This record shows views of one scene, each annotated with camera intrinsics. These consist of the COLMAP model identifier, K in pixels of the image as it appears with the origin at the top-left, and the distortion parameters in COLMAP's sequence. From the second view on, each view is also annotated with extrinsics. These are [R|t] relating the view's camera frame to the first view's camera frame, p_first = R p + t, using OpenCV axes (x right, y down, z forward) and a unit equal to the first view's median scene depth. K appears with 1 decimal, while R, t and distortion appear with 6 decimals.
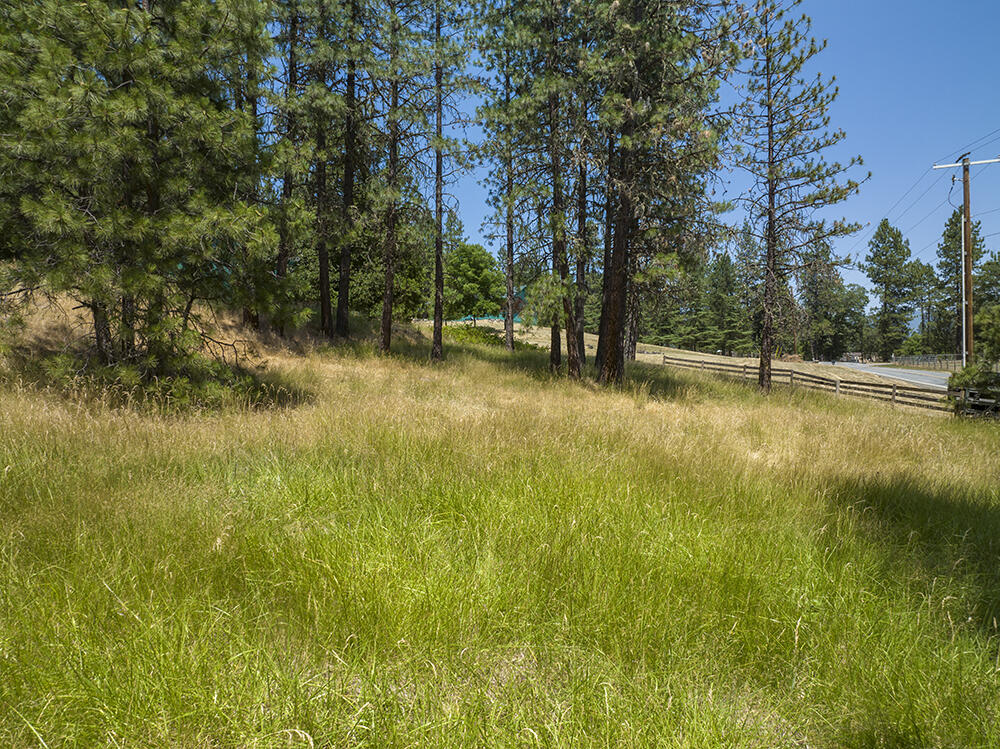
lens RADIAL K [[694.1, 0, 501.0], [0, 694.1, 373.7], [0, 0, 1]] dist [0.001953, 0.000178]
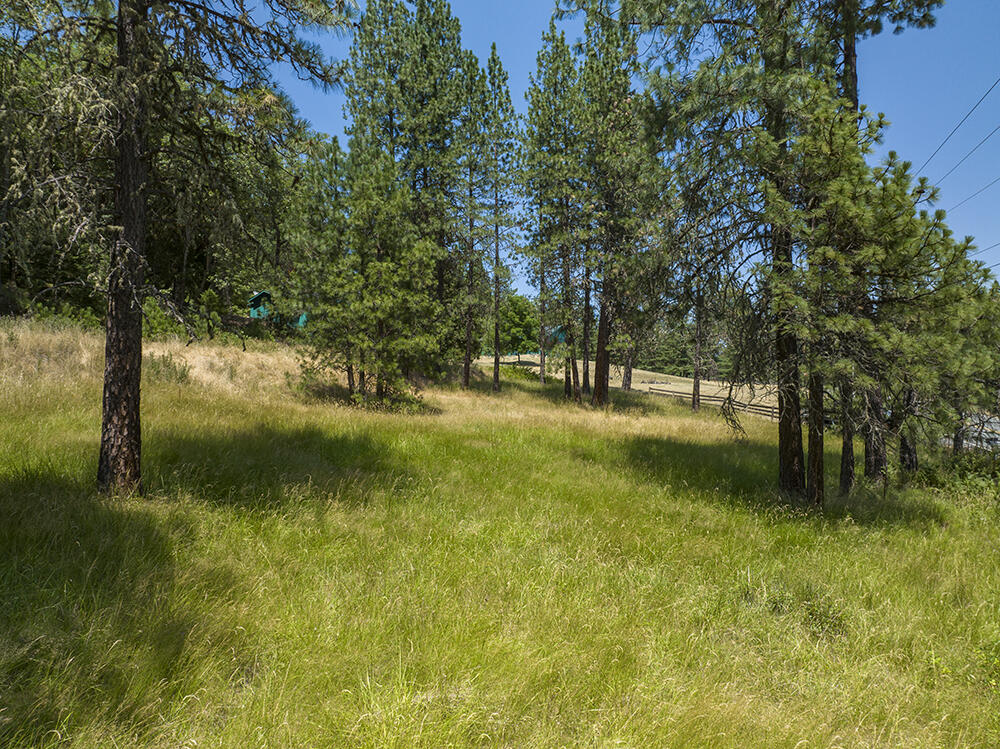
lens RADIAL K [[694.1, 0, 500.8], [0, 694.1, 375.7], [0, 0, 1]] dist [0.001953, 0.000178]
pose [[0.997759, -0.003279, -0.066835, 0.027681], [0.001066, 0.999451, -0.033117, -0.002469], [0.066907, 0.032971, 0.997214, -0.592470]]
